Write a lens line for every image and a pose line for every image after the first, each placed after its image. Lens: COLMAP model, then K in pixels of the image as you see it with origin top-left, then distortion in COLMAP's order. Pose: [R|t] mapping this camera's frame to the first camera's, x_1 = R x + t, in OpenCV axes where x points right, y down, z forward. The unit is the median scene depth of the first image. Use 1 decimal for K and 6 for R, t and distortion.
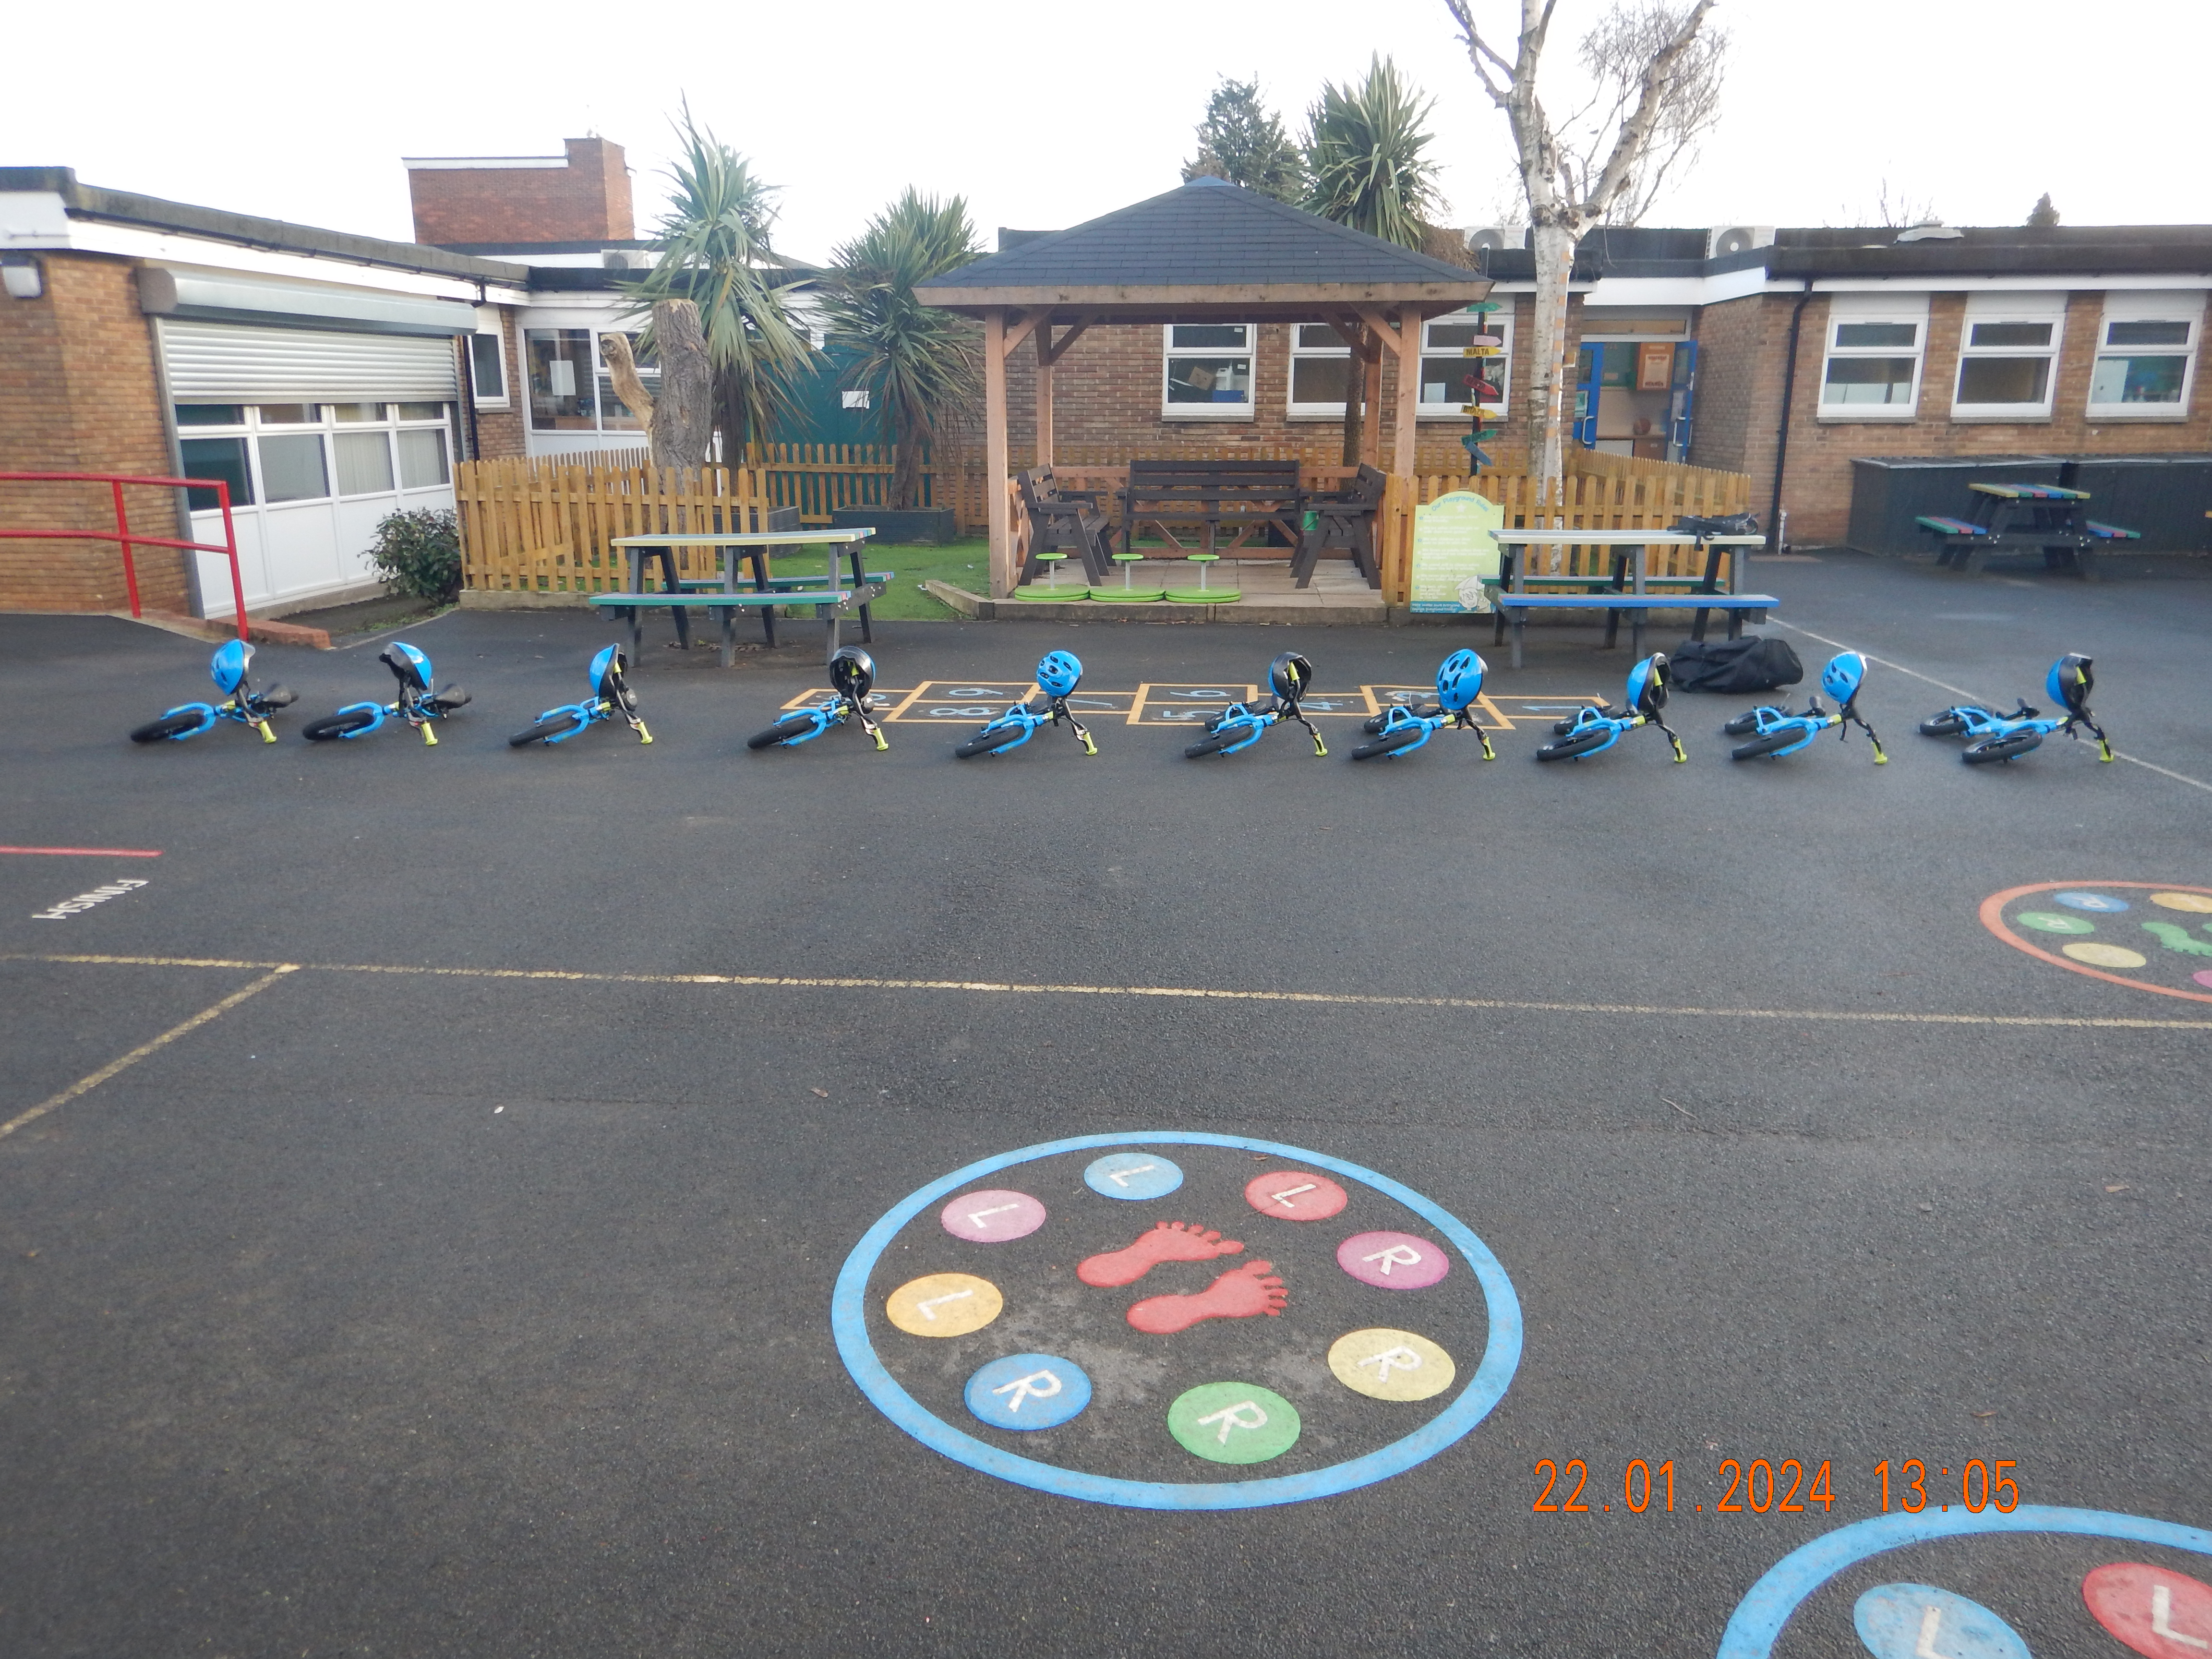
lens RADIAL K [[1577.8, 0, 1120.6], [0, 1577.8, 817.7], [0, 0, 1]] dist [0.011306, -0.009378]
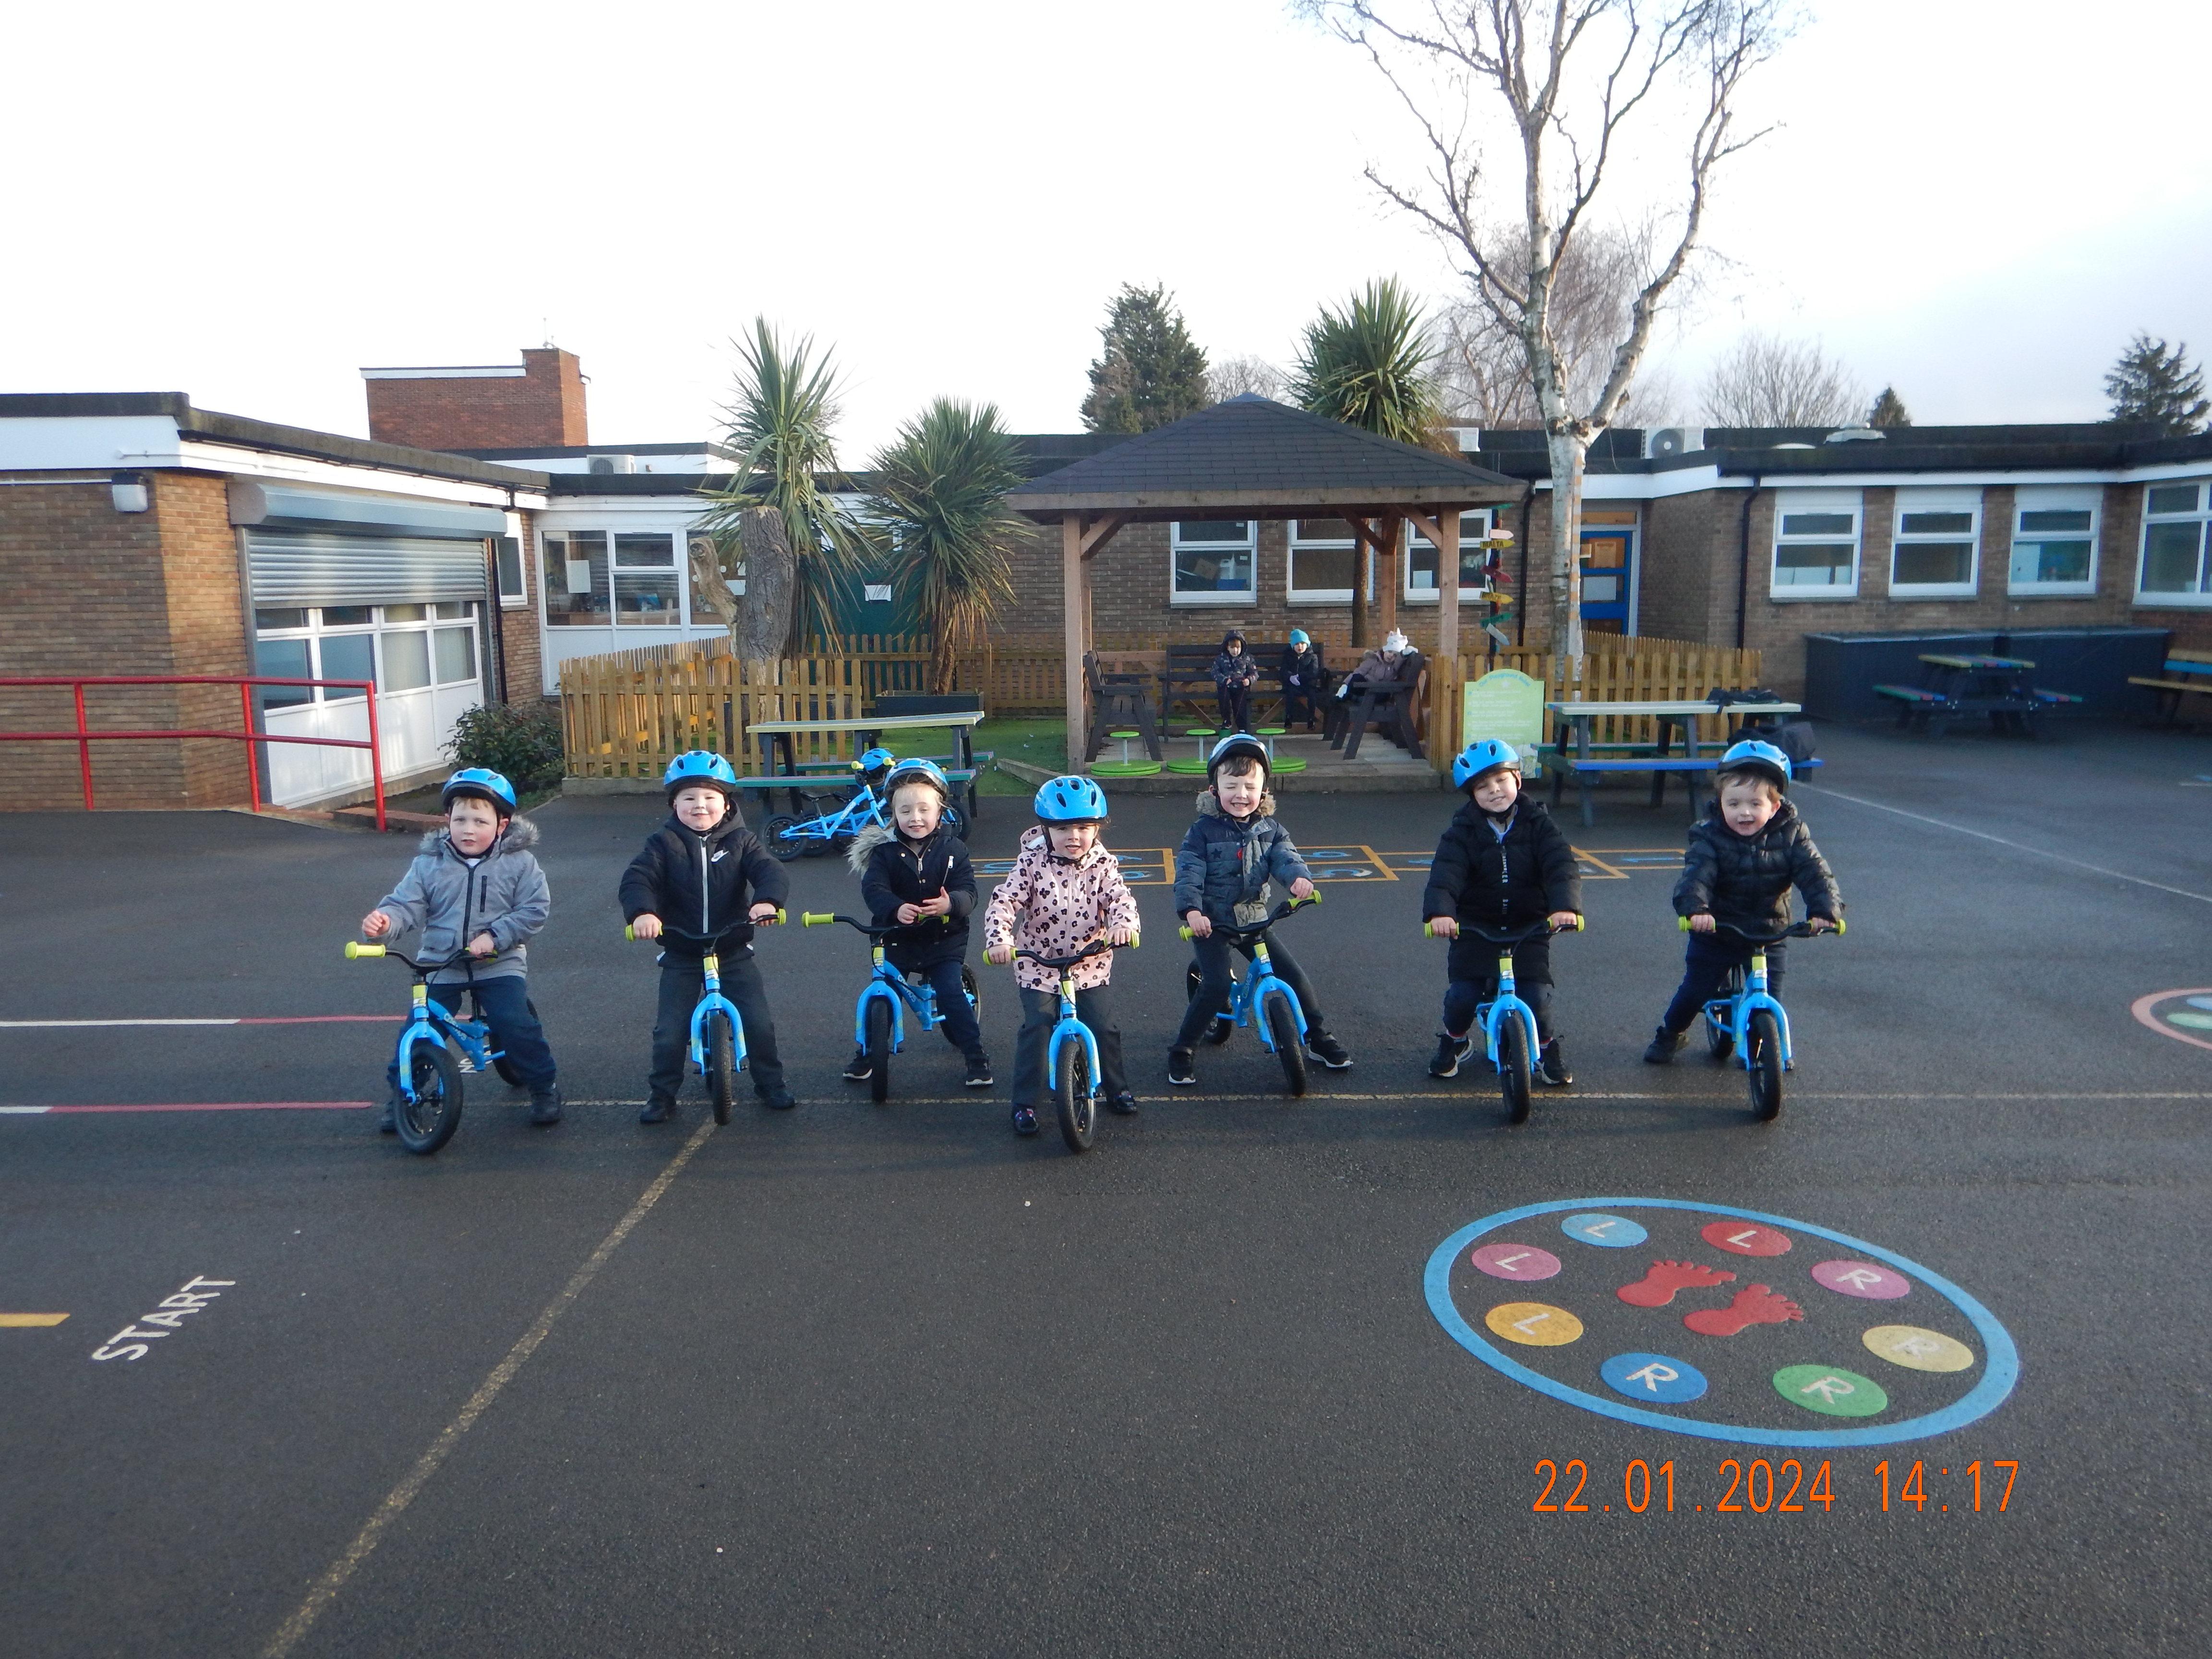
lens RADIAL K [[1577.8, 0, 1105.5], [0, 1577.8, 822.5], [0, 0, 1]] dist [0.011306, -0.009378]
pose [[0.997910, -0.022901, 0.060431, -0.107388], [0.029324, 0.993757, -0.107646, 0.008141], [-0.057588, 0.109193, 0.992351, -0.054110]]
